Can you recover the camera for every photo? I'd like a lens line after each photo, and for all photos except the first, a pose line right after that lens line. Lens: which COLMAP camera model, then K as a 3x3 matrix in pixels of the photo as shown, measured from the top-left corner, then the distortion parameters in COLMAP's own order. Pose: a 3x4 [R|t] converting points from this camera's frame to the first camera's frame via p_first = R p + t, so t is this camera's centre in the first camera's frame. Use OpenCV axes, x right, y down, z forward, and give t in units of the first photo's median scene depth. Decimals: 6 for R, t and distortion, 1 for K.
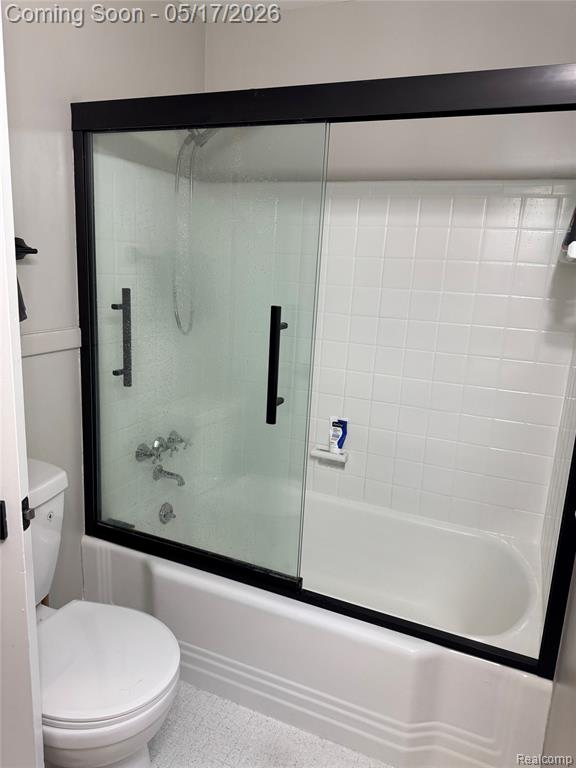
lens RADIAL K [[516.8, 0, 288.0], [0, 516.8, 384.0], [0, 0, 1]] dist [0.001740, 0.000142]
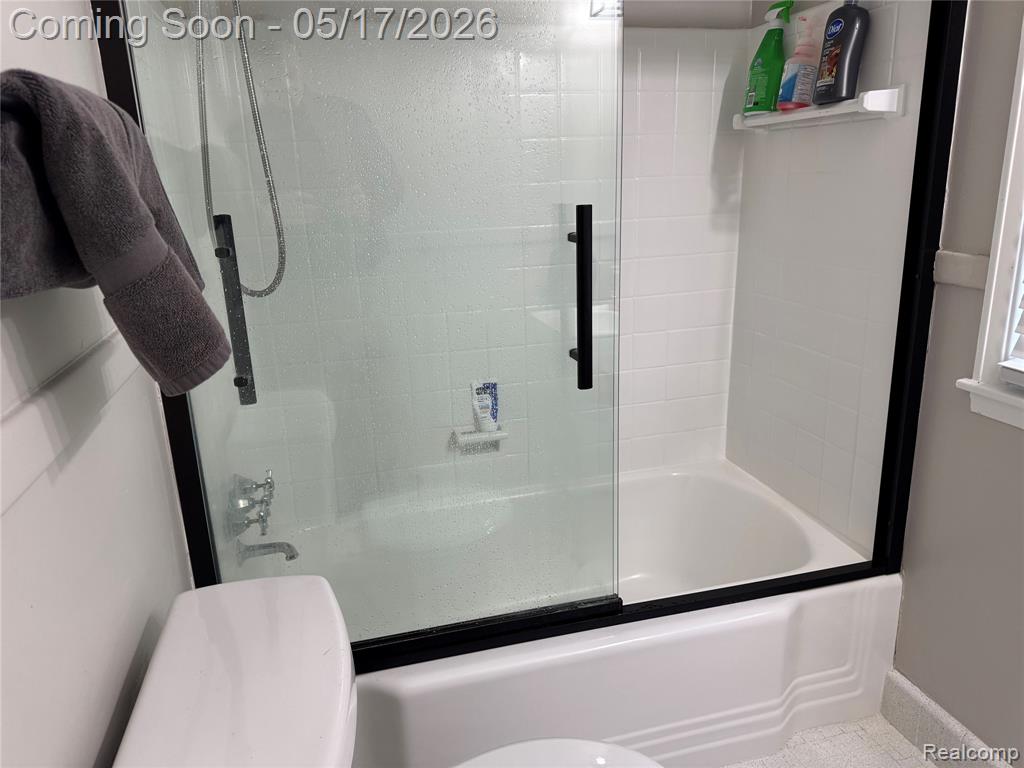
lens RADIAL K [[721.5, 0, 516.5], [0, 721.5, 378.6], [0, 0, 1]] dist [0.105798, -0.158787]
pose [[0.789811, -0.245201, 0.562205, -0.543559], [0.208702, 0.969356, 0.129583, -0.071484], [-0.576751, 0.014987, 0.816783, 0.227321]]
